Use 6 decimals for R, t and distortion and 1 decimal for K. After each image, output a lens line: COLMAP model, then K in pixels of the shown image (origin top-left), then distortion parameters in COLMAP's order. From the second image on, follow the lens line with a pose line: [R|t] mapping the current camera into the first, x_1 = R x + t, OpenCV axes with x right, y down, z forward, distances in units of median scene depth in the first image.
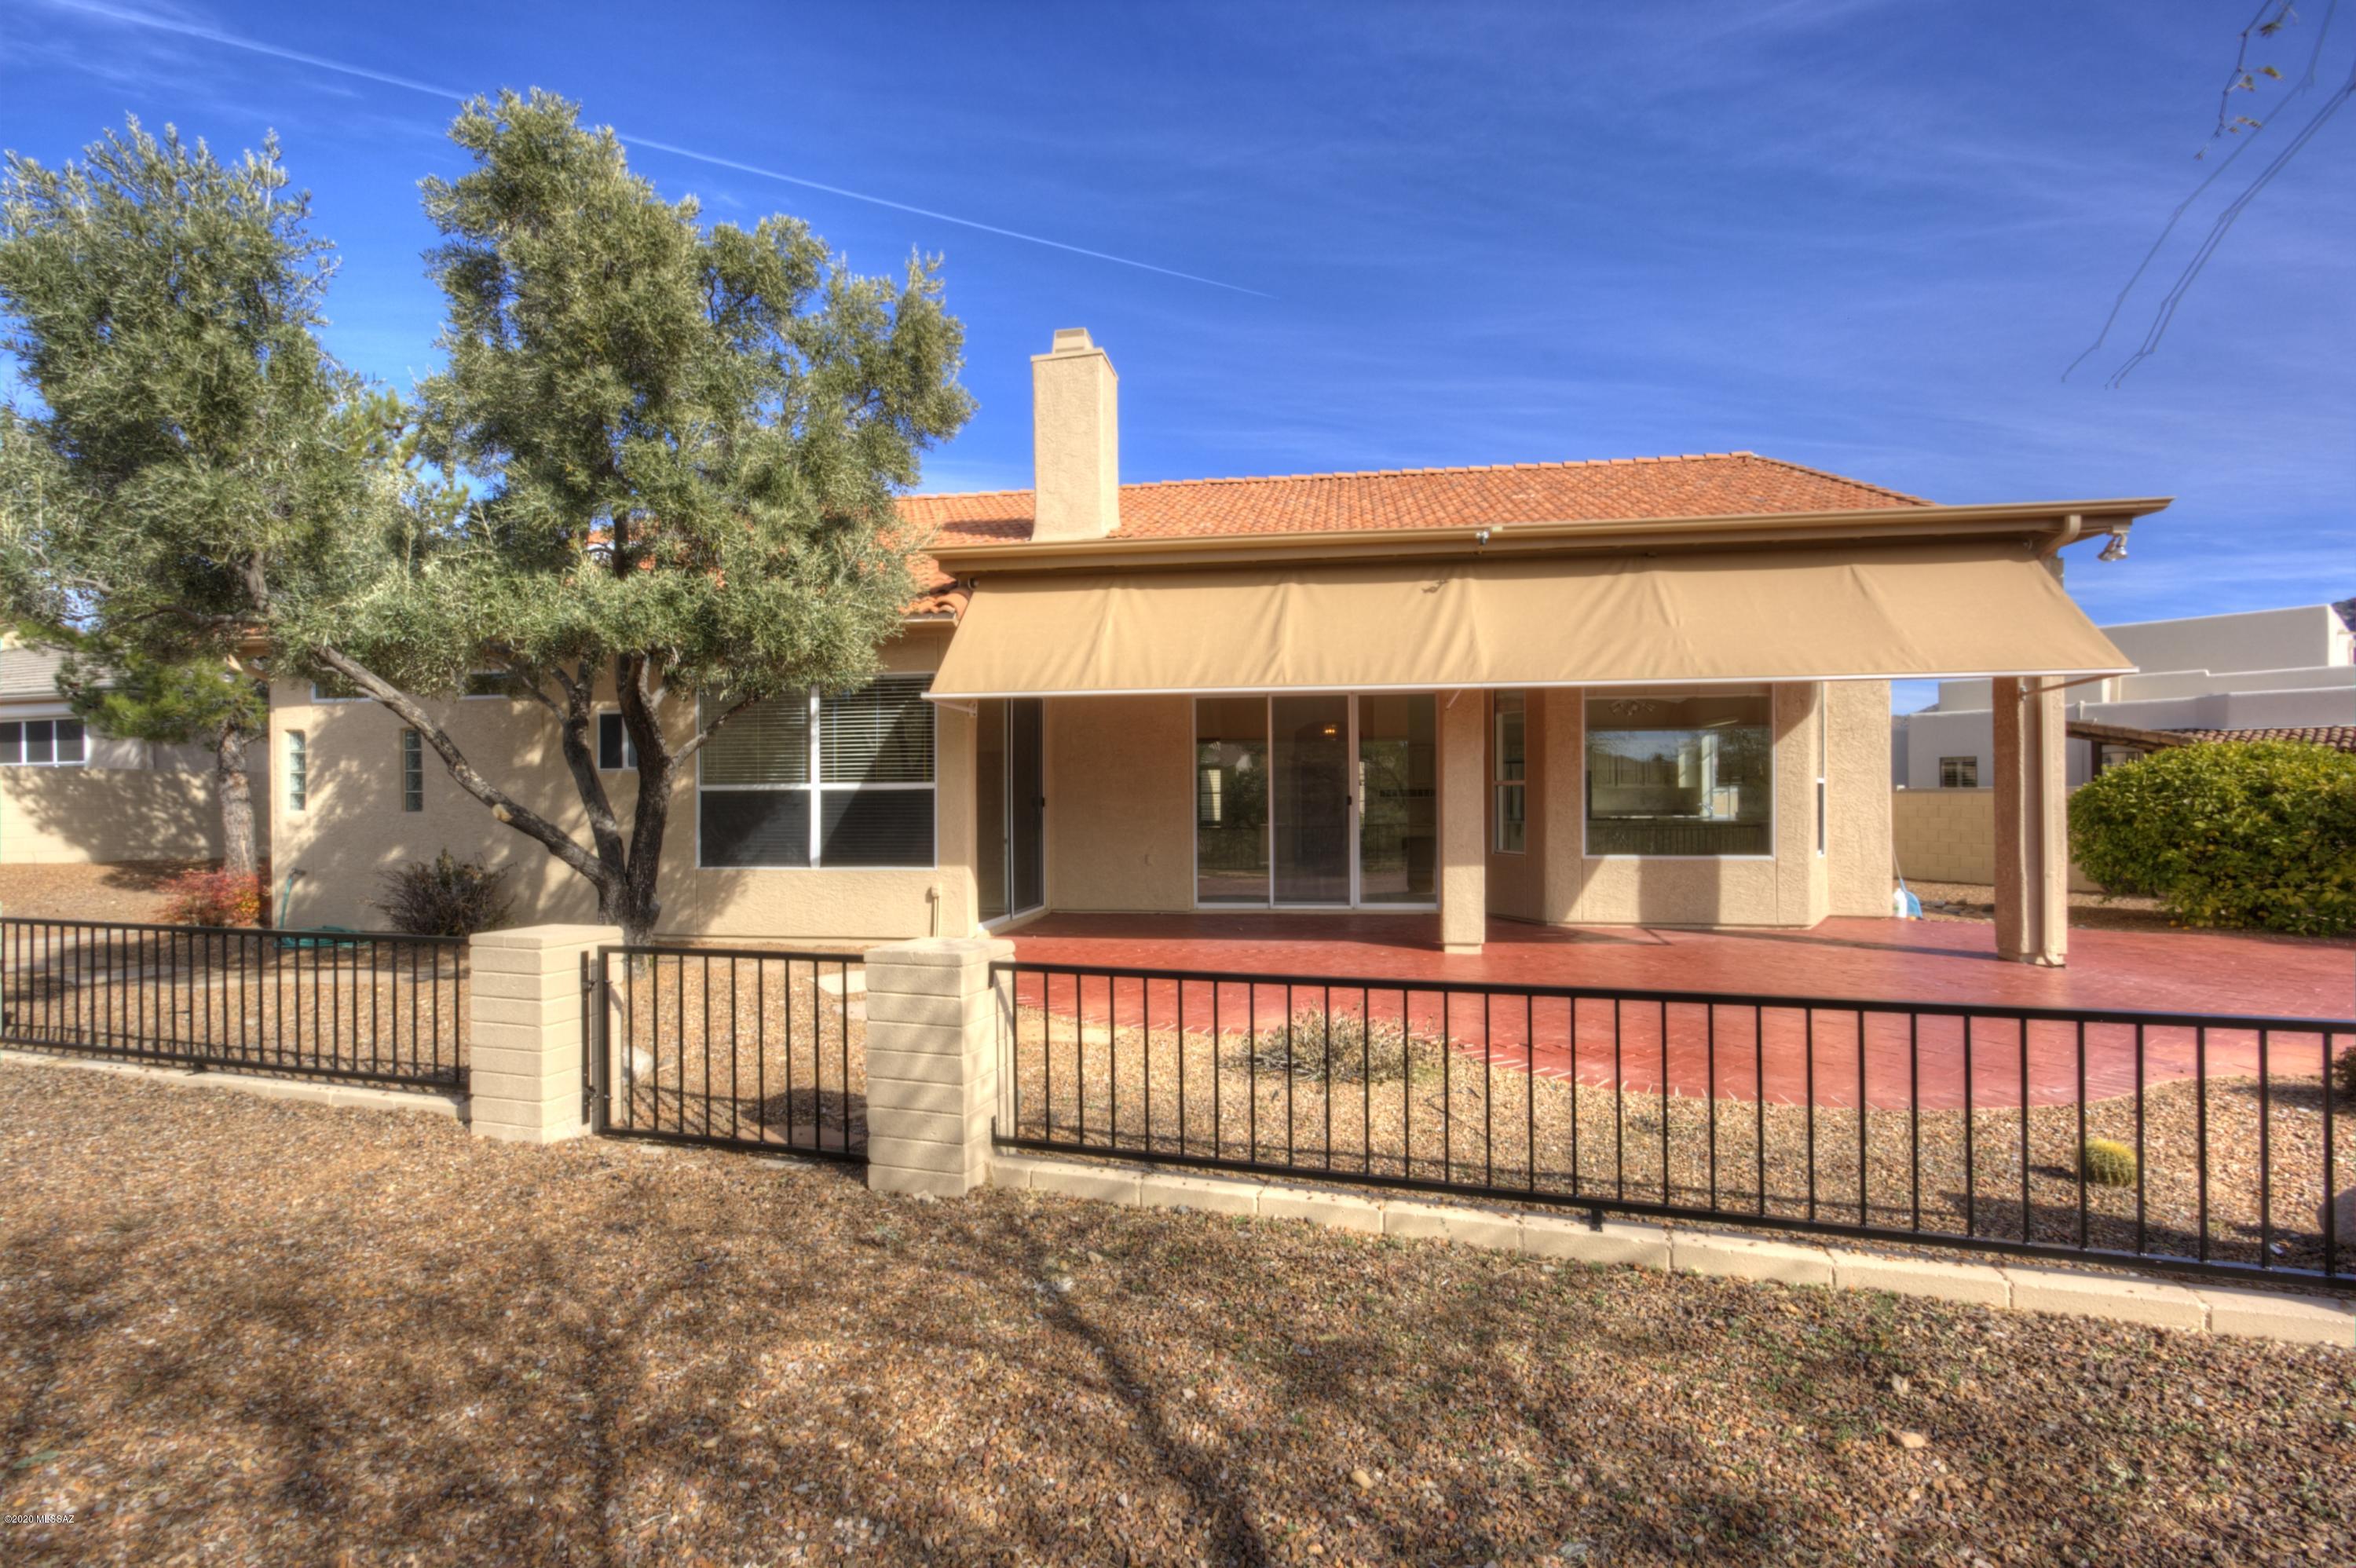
lens RADIAL K [[1105.6, 0, 1180.4], [0, 1105.6, 797.6], [0, 0, 1]] dist [-0.018711, -0.000102]
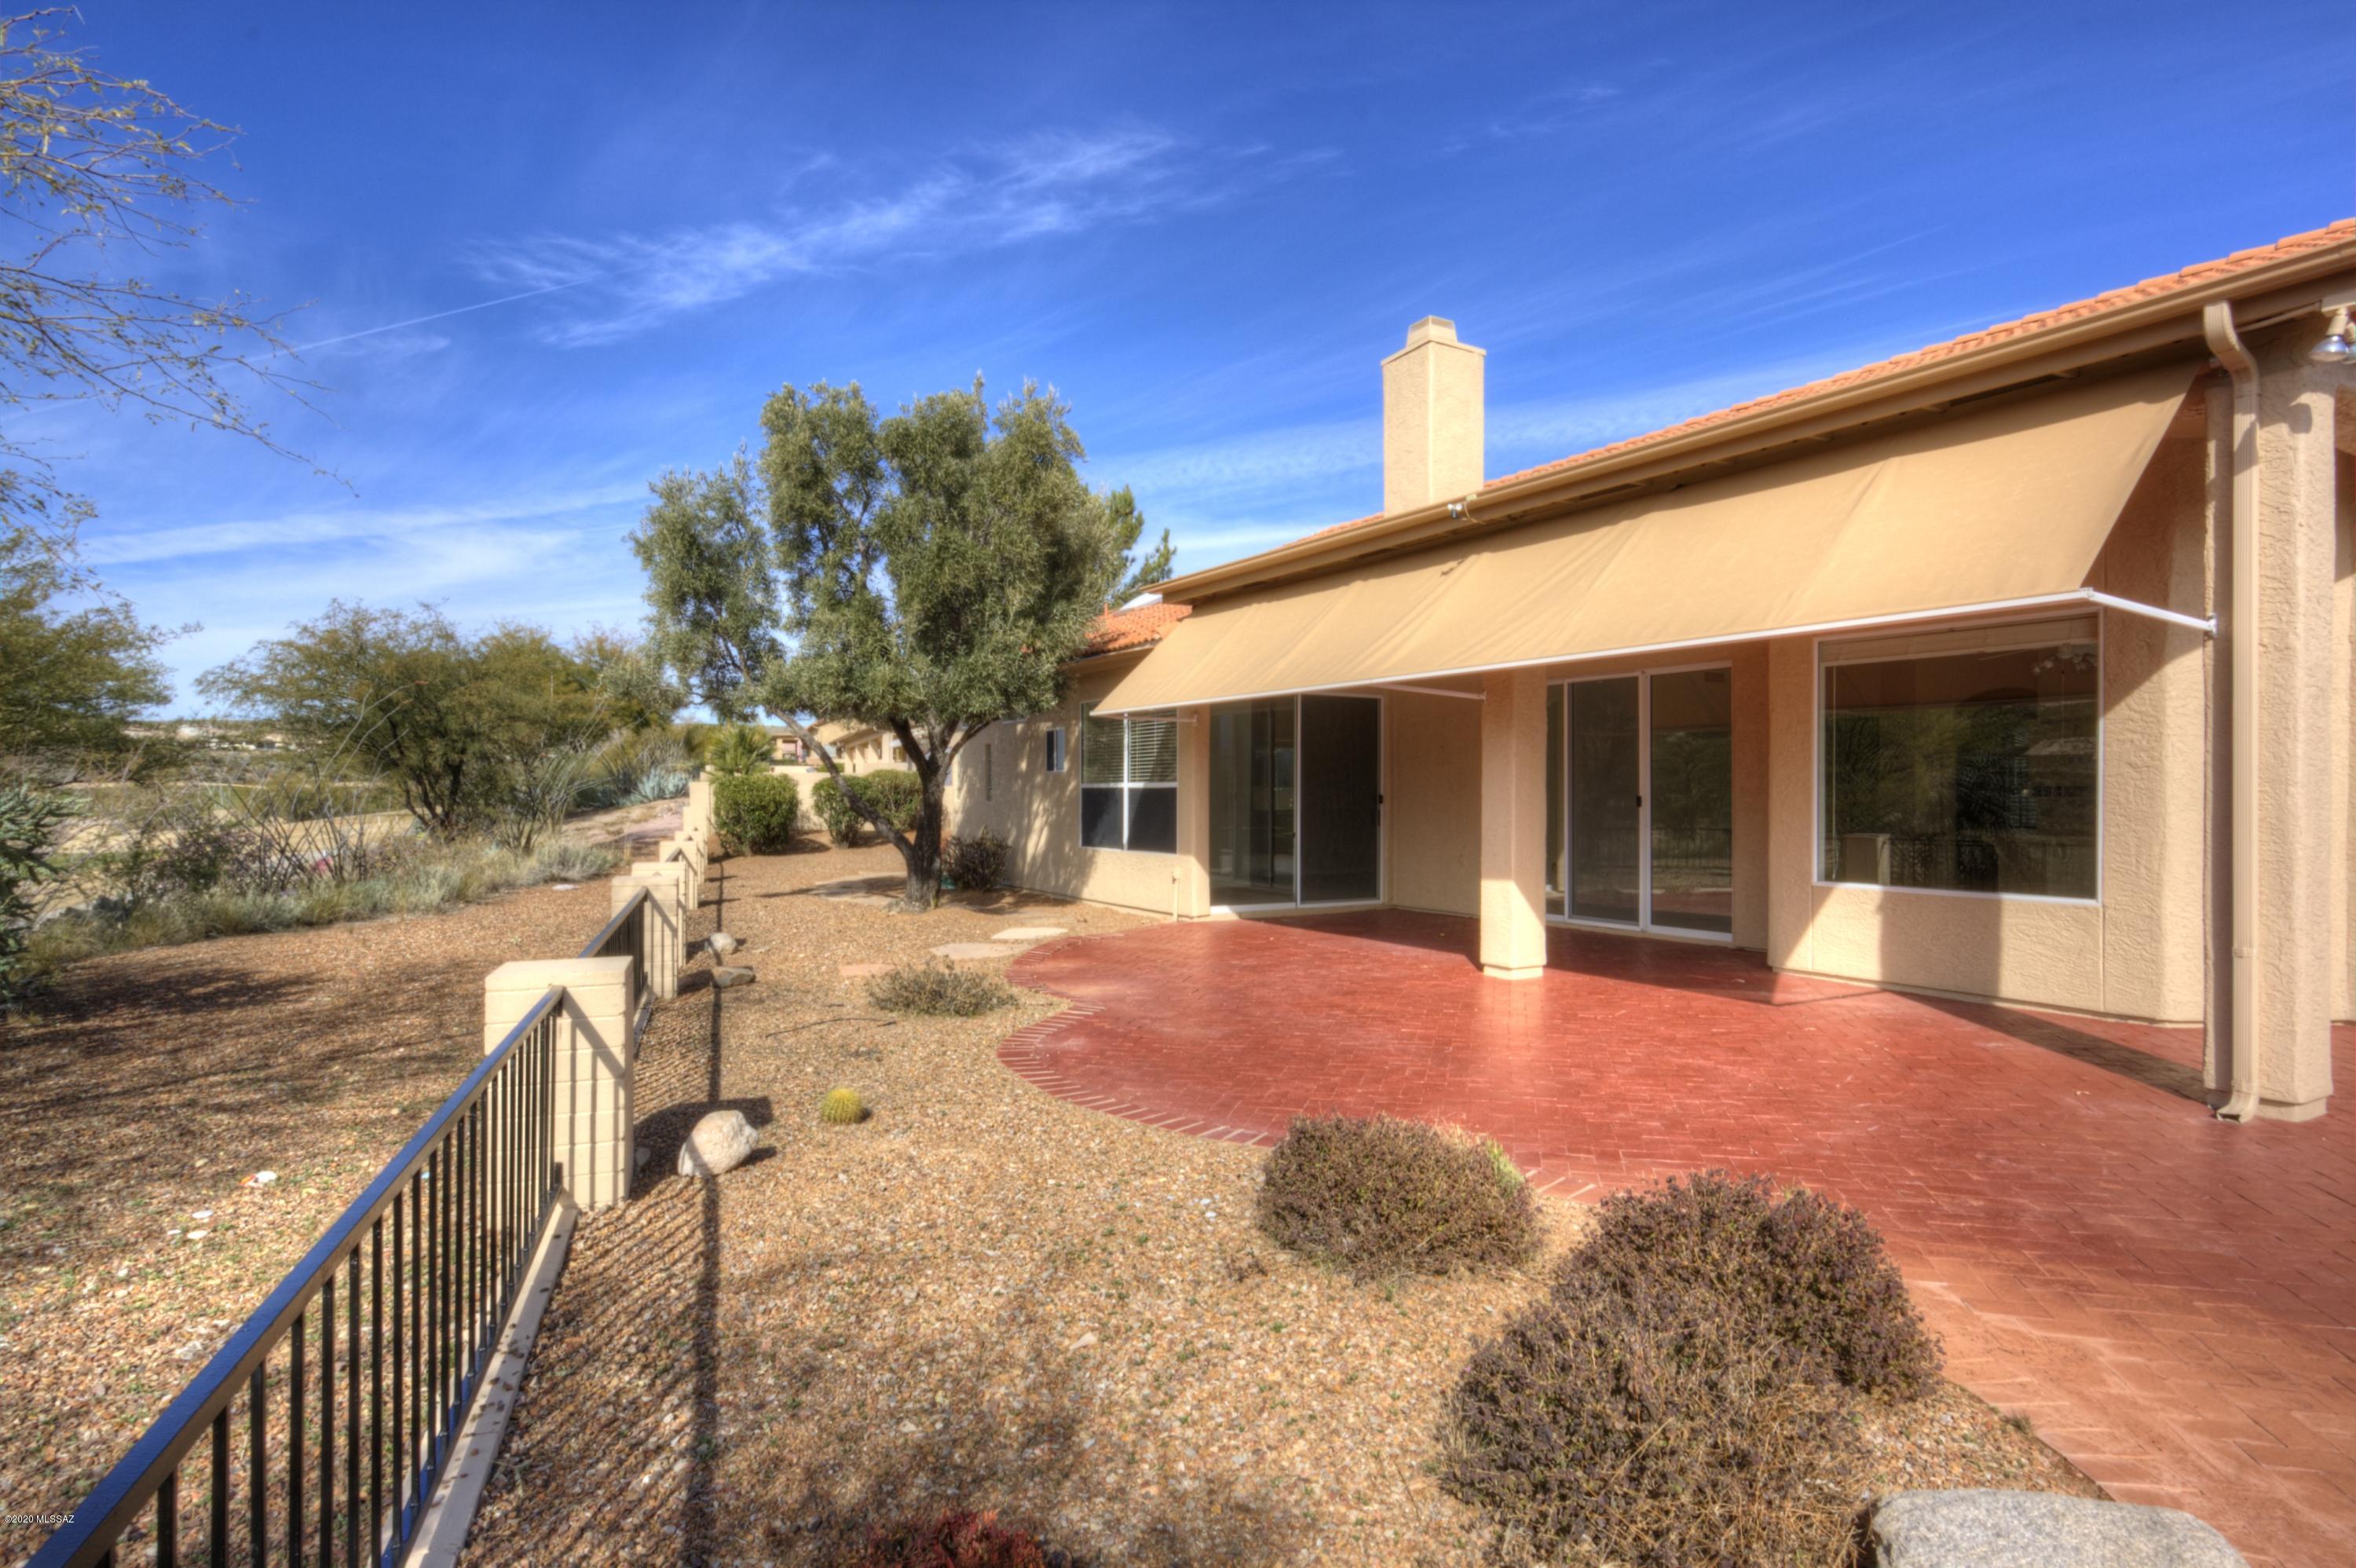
lens RADIAL K [[1251.7, 0, 1181.0], [0, 1251.7, 787.7], [0, 0, 1]] dist [0.003777, 0.000581]
pose [[0.643517, 0.001471, -0.765430, 0.785407], [-0.003276, 0.999994, -0.000832, -0.006396], [0.765425, 0.003043, 0.643518, 0.143856]]
